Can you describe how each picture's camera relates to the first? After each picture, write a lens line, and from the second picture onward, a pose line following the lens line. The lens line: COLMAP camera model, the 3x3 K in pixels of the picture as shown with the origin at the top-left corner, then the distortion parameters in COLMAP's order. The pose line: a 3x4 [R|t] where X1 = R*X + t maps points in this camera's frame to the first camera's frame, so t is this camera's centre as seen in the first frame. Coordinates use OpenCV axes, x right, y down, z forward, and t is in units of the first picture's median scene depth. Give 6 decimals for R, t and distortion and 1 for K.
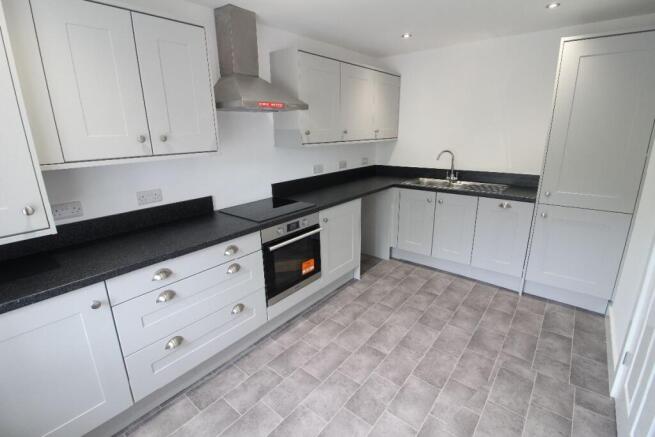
lens RADIAL K [[319.2, 0, 327.5], [0, 319.2, 218.5], [0, 0, 1]] dist [-0.018469, -0.000406]
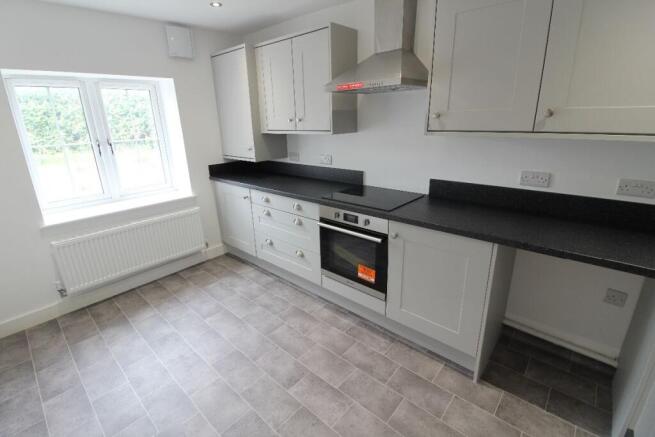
lens RADIAL K [[319.2, 0, 327.5], [0, 319.2, 218.5], [0, 0, 1]] dist [-0.018469, -0.000406]
pose [[-0.094536, 0.329138, -0.939538, 0.747691], [-0.230993, 0.910755, 0.342297, -0.270420], [0.968352, 0.249386, -0.010071, 0.917543]]
